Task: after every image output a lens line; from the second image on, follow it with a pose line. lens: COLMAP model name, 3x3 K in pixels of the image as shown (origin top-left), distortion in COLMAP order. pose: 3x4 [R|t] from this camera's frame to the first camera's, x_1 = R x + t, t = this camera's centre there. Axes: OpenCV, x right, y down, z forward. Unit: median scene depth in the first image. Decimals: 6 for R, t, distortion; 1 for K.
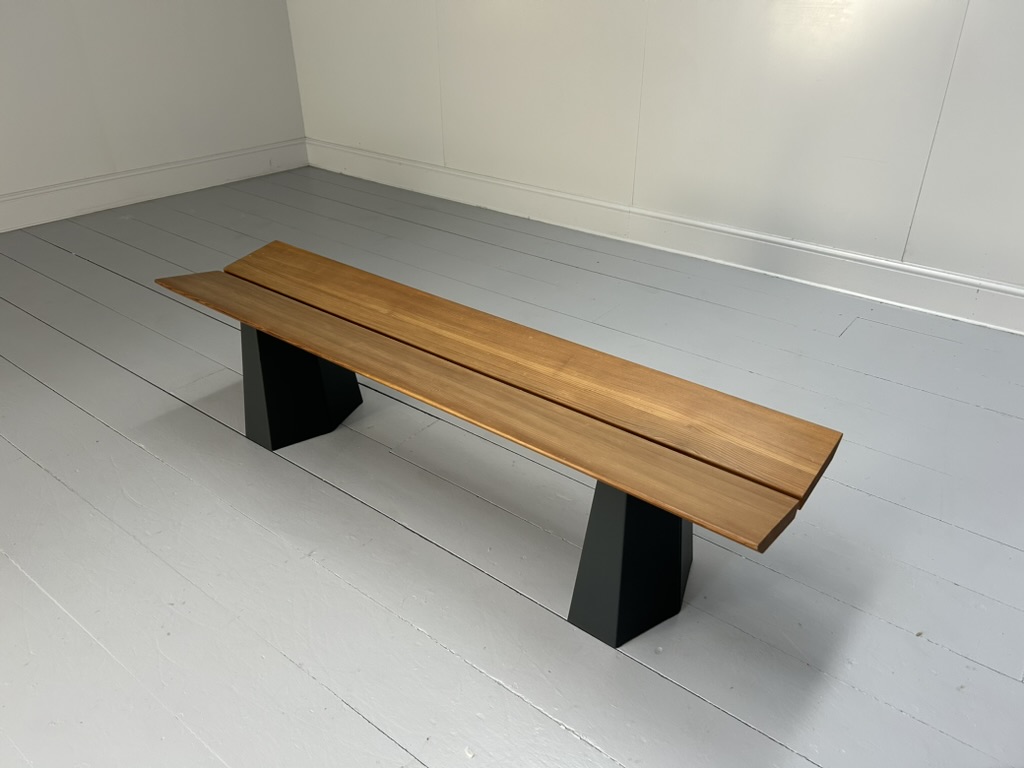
lens RADIAL K [[777.2, 0, 512.6], [0, 777.2, 388.0], [0, 0, 1]] dist [0.034554, -0.043649]
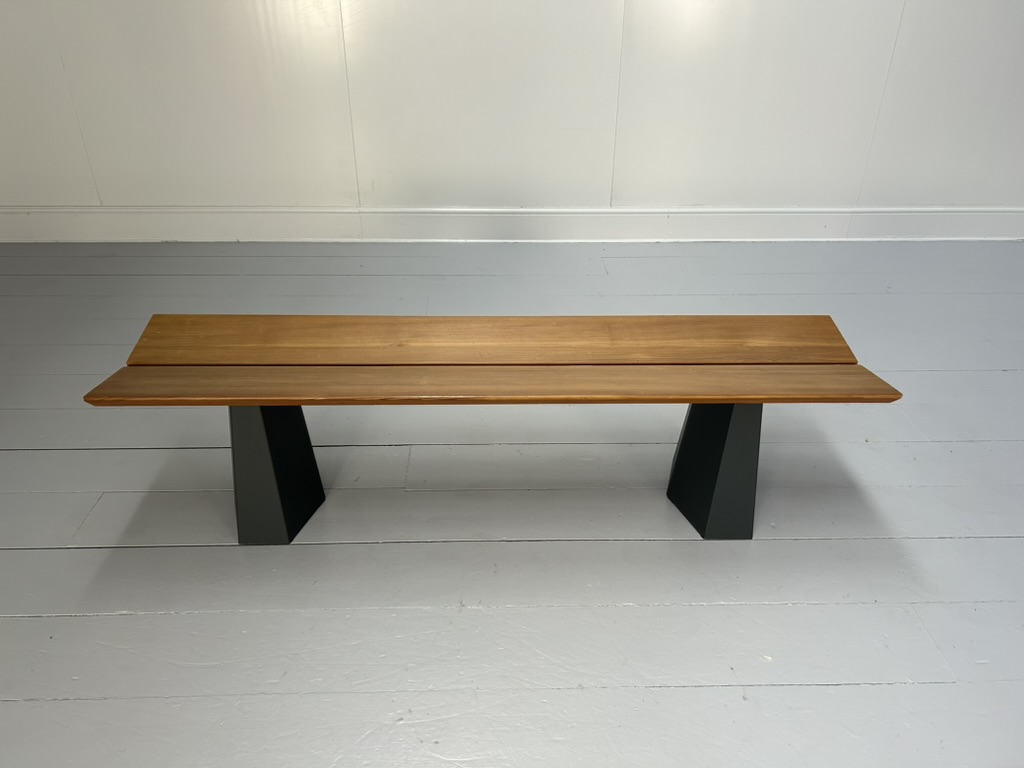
lens RADIAL K [[775.2, 0, 509.6], [0, 775.2, 384.4], [0, 0, 1]] dist [0.040558, -0.047766]
pose [[0.764483, -0.313189, 0.563452, -0.535082], [0.310599, 0.944859, 0.103775, -0.095494], [-0.564884, 0.095673, 0.819605, 0.138411]]
